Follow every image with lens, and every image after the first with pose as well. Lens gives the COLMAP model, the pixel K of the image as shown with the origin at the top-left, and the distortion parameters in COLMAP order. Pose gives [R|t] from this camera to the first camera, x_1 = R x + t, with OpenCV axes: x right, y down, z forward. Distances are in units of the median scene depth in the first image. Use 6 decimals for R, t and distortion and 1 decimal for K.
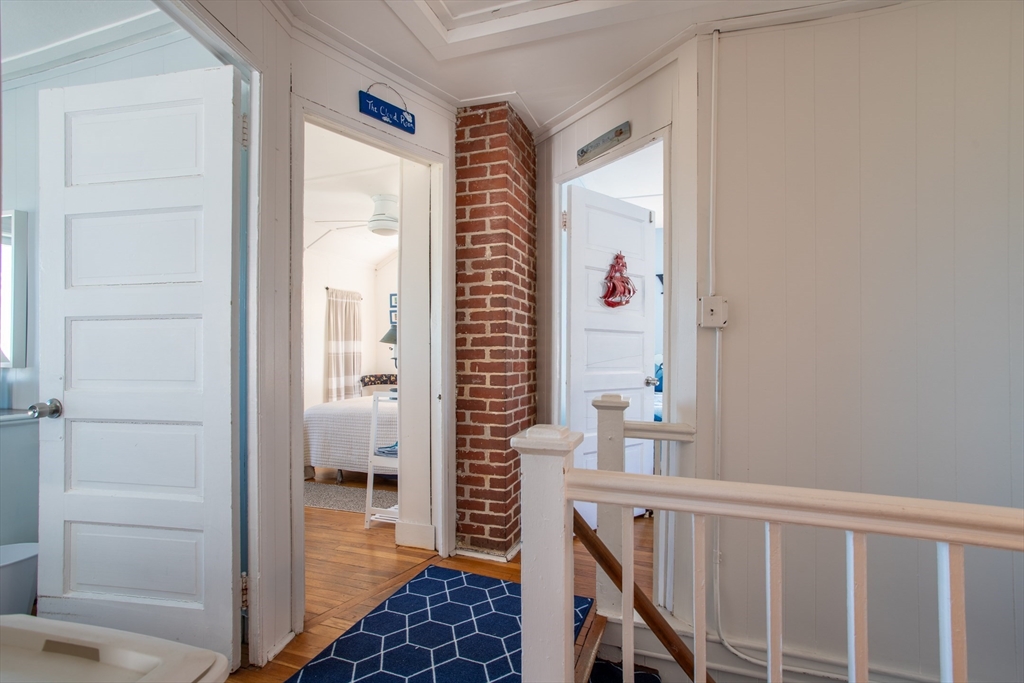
lens RADIAL K [[504.8, 0, 503.1], [0, 504.8, 353.1], [0, 0, 1]] dist [-0.050258, 0.039110]
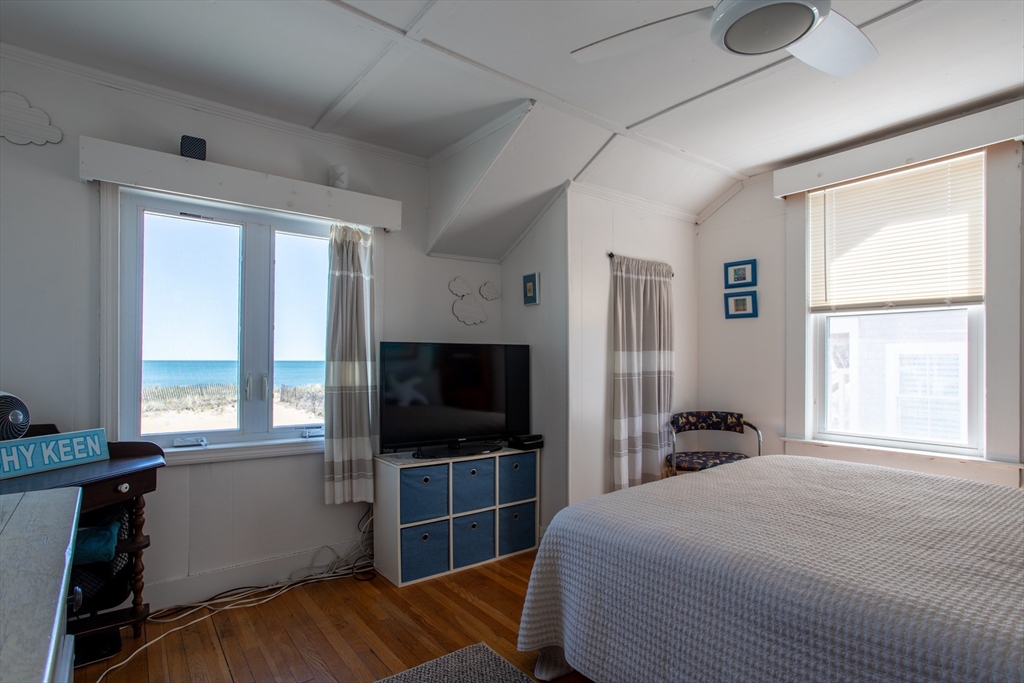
lens RADIAL K [[504.8, 0, 503.1], [0, 504.8, 353.1], [0, 0, 1]] dist [-0.050258, 0.039110]
pose [[0.843455, 0.000699, -0.537199, -0.146696], [-0.001695, 0.999998, -0.001360, -0.020951], [0.537196, 0.002058, 0.843455, 0.447190]]
